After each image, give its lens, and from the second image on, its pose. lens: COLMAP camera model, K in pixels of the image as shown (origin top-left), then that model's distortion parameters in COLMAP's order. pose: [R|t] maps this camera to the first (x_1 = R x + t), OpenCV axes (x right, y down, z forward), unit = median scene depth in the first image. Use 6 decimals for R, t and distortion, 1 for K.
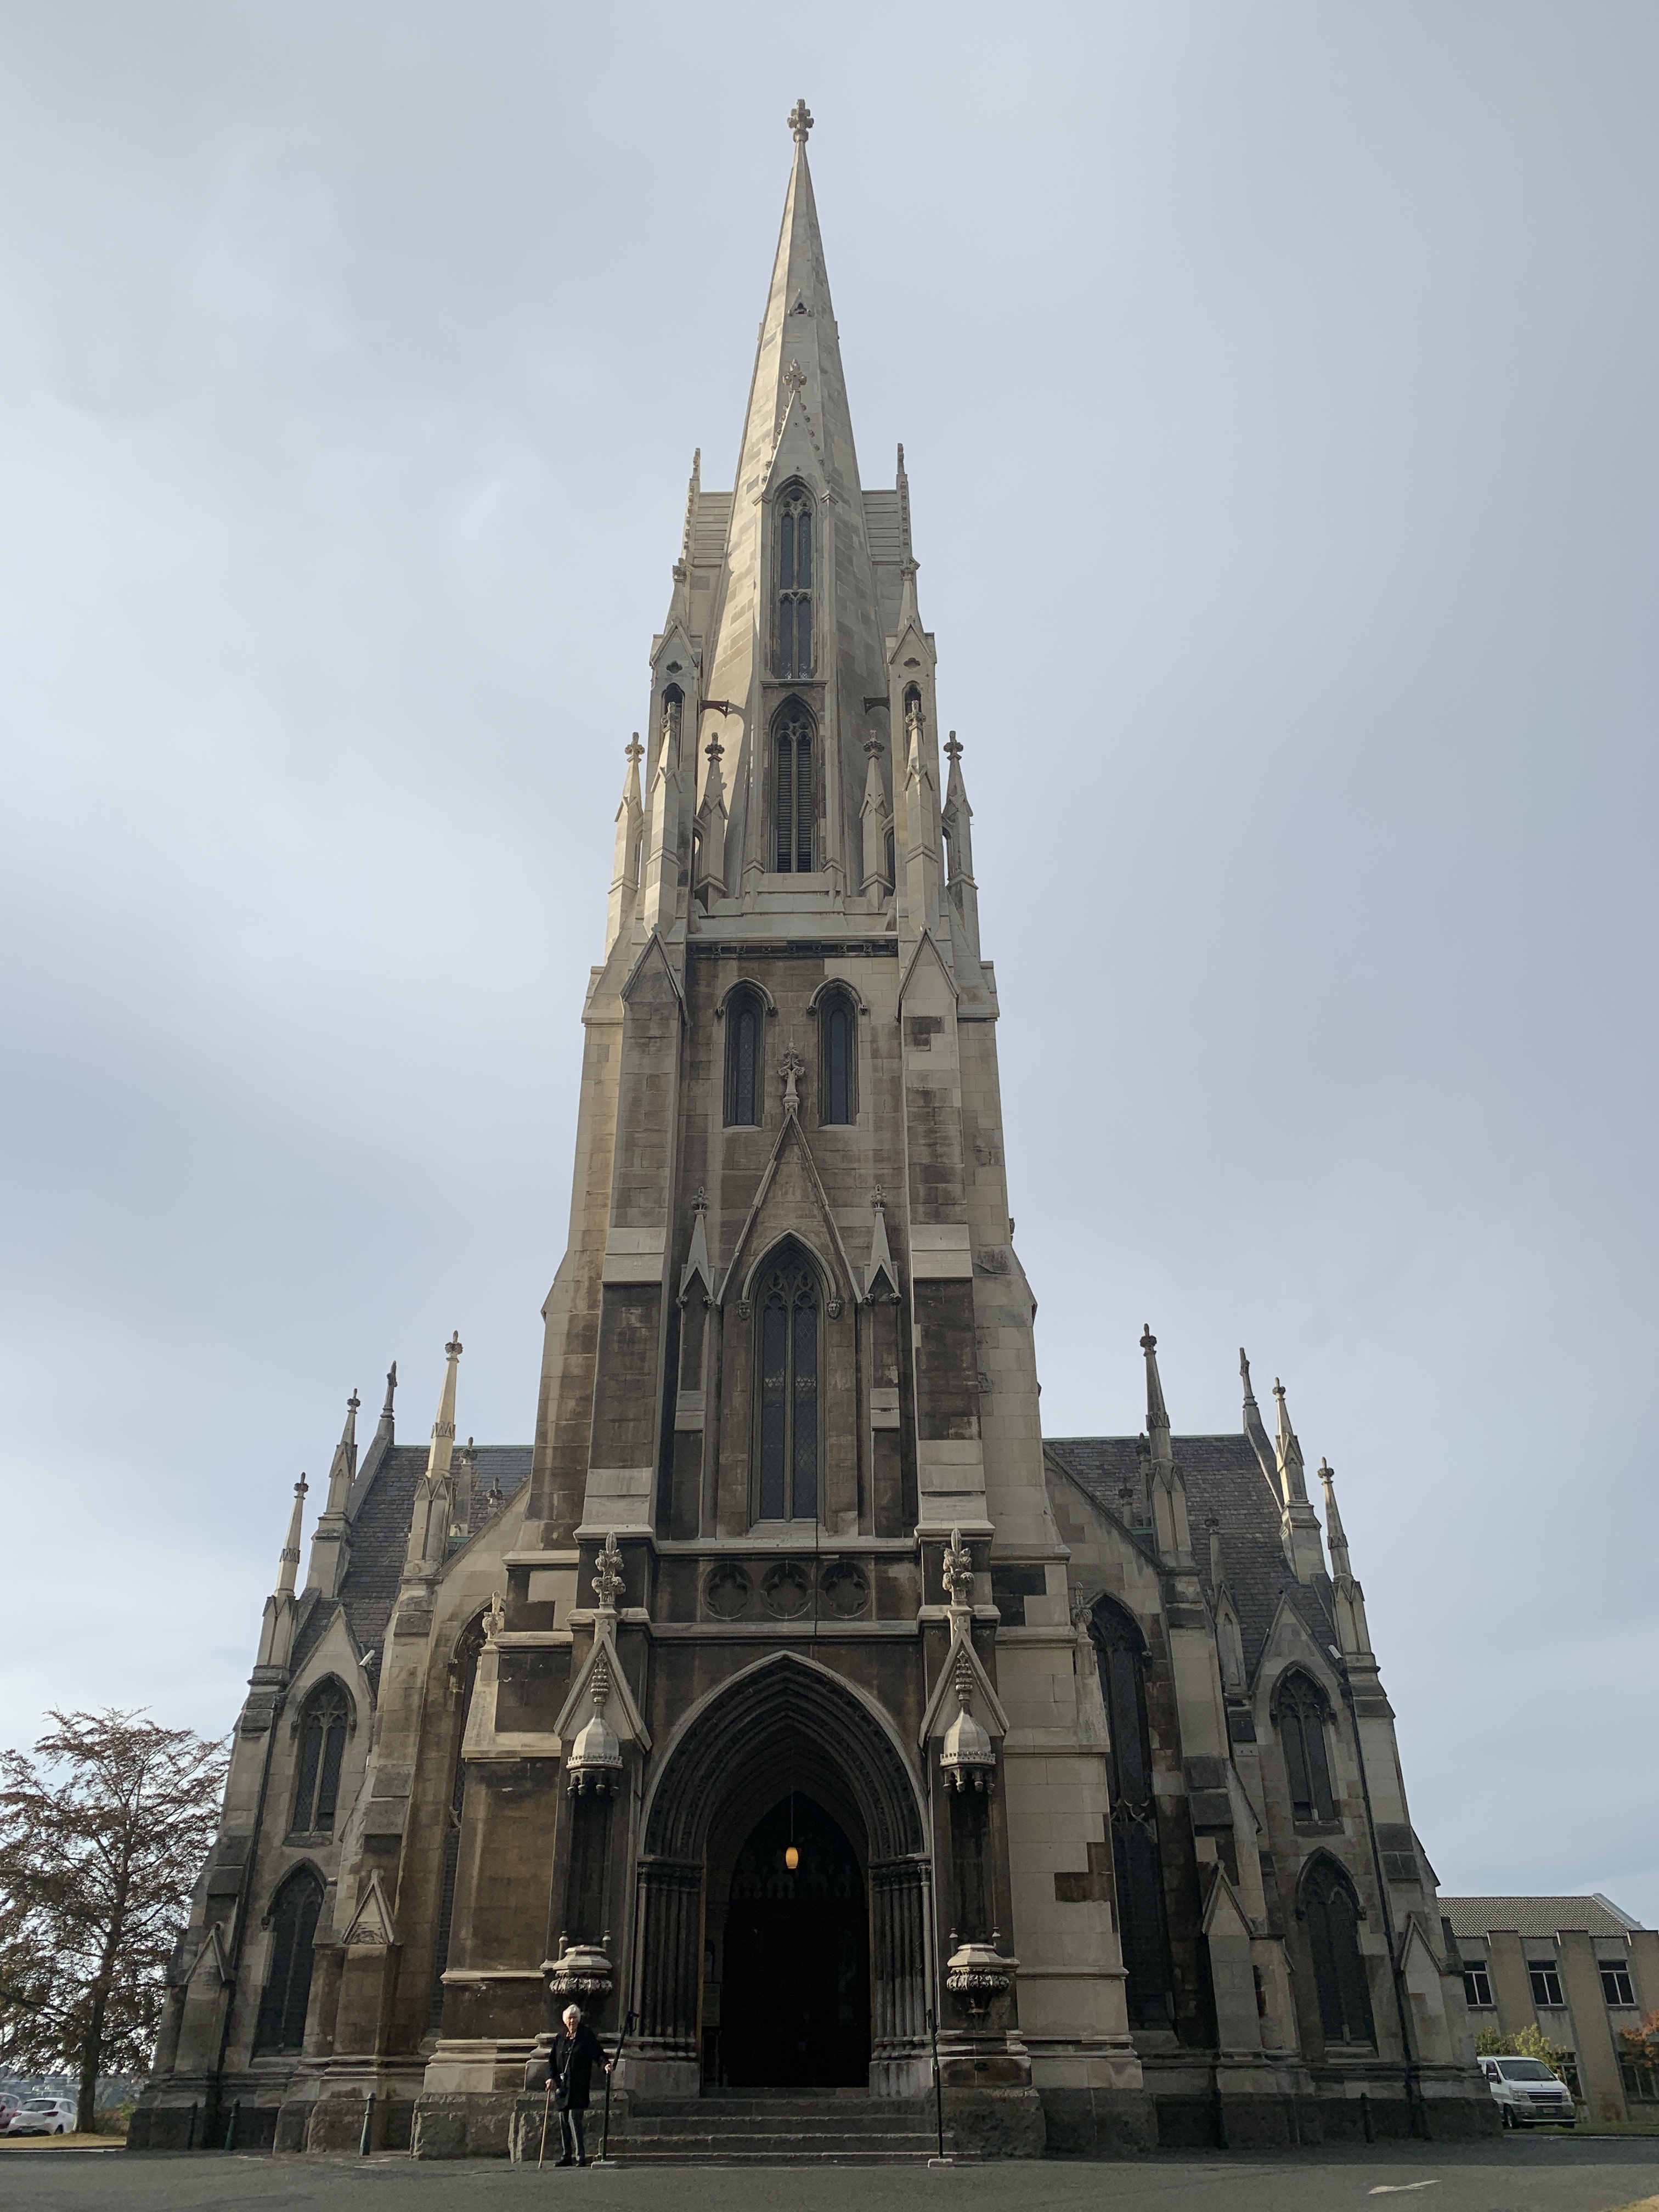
lens RADIAL K [[1694.2, 0, 836.0], [0, 1694.2, 1054.7], [0, 0, 1]] dist [0.022029, -0.017185]
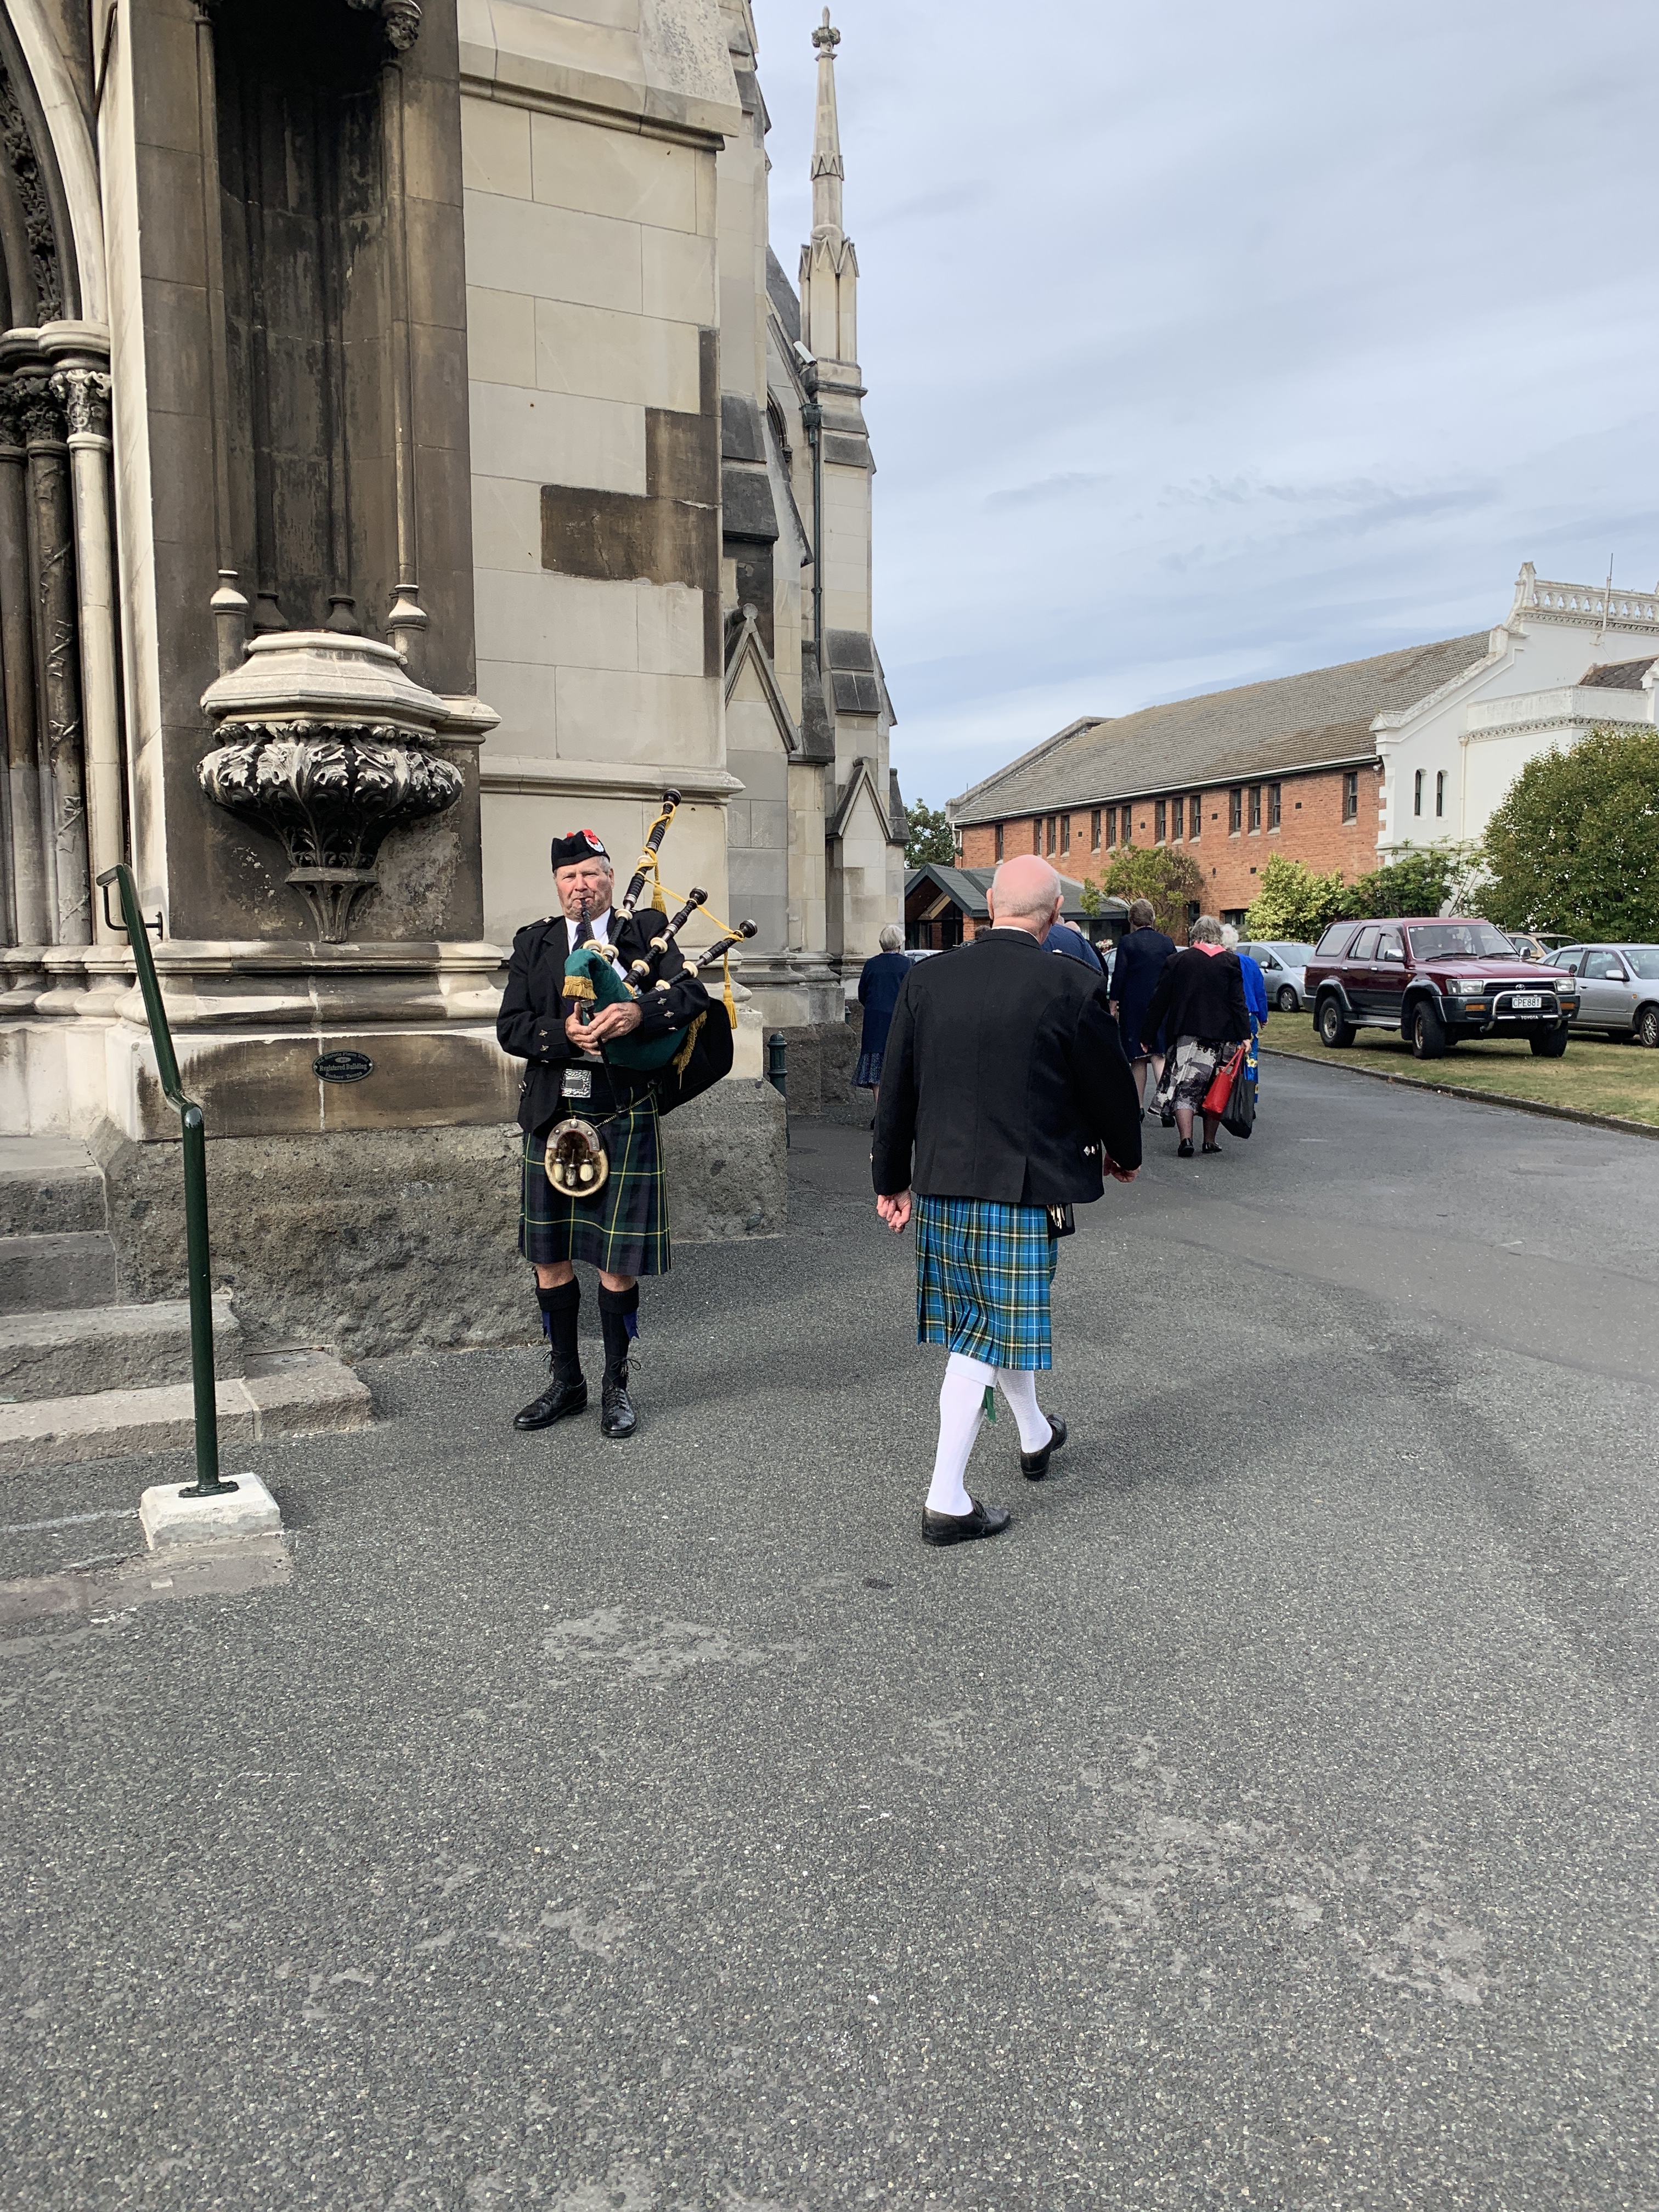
lens RADIAL K [[1694.2, 0, 792.5], [0, 1694.2, 1119.3], [0, 0, 1]] dist [0.022029, -0.017185]
pose [[0.893681, -0.043217, 0.446617, 0.022706], [-0.235612, 0.801889, 0.549055, 0.322689], [-0.381866, -0.595908, 0.706450, 0.573173]]
